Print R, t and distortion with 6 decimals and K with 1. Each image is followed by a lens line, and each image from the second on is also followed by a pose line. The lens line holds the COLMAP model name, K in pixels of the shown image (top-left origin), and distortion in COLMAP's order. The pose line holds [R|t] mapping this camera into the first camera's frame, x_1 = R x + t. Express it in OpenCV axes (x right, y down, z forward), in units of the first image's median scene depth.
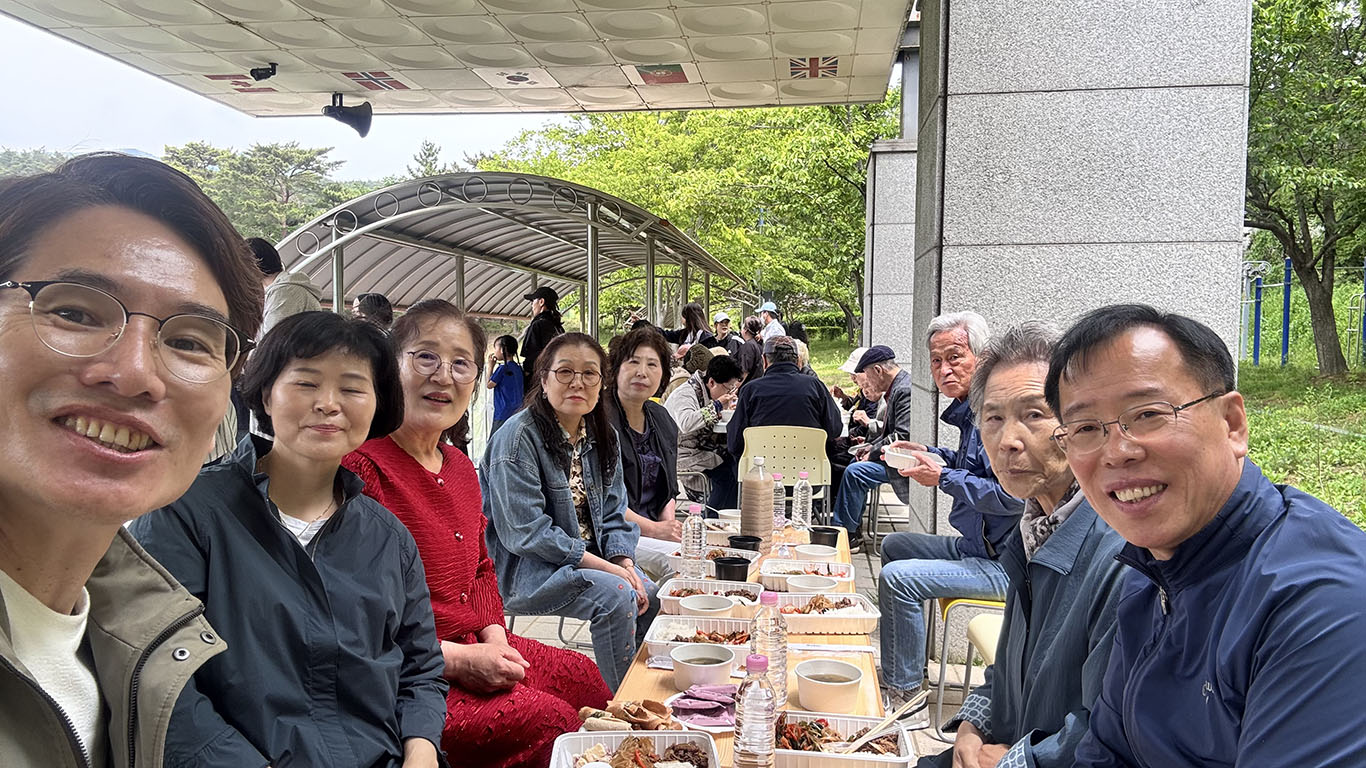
lens RADIAL K [[970.4, 0, 679.5], [0, 970.4, 395.2], [0, 0, 1]] dist [0.035859, -0.011268]
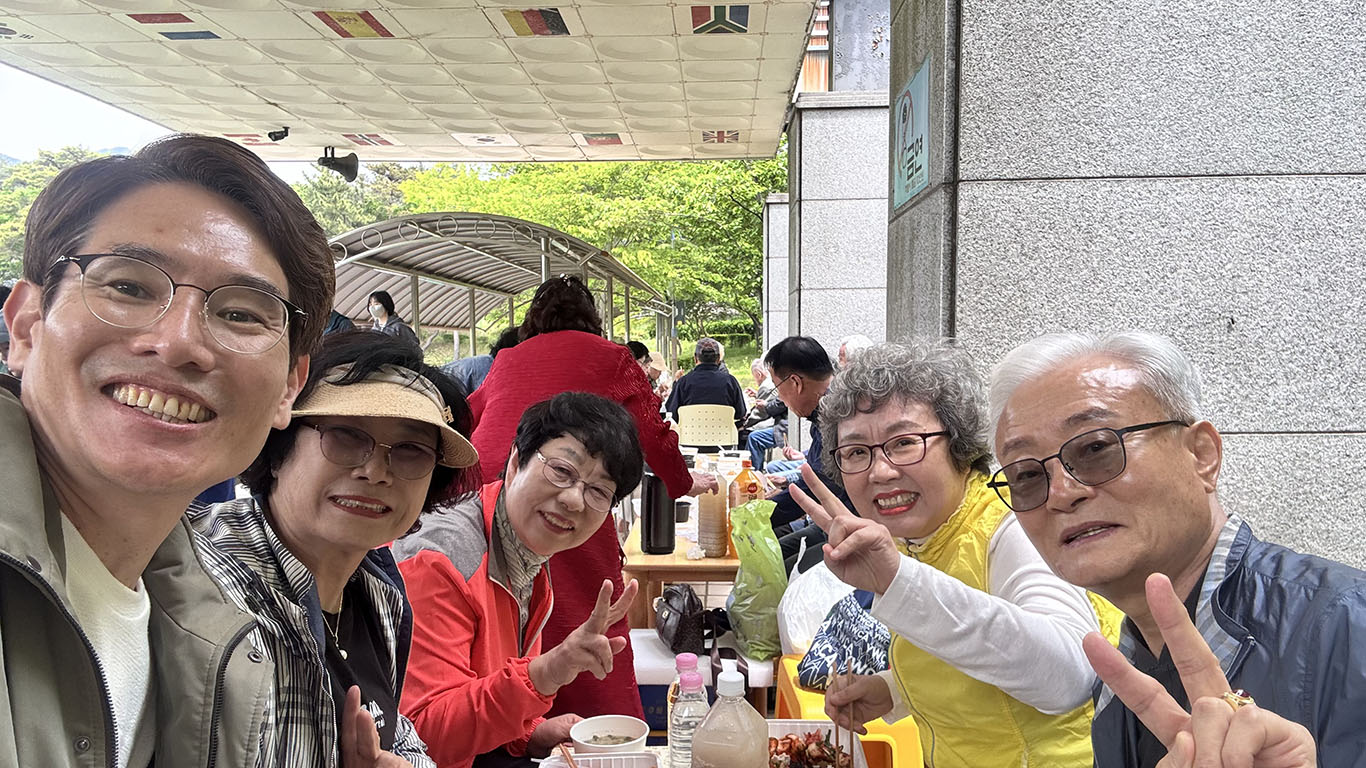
lens RADIAL K [[970.4, 0, 690.0], [0, 970.4, 389.3], [0, 0, 1]] dist [0.035859, -0.011268]
pose [[0.994650, -0.015399, 0.102152, -0.034175], [0.016837, 0.999771, -0.013227, 0.014001], [-0.101925, 0.014876, 0.994681, -0.234862]]
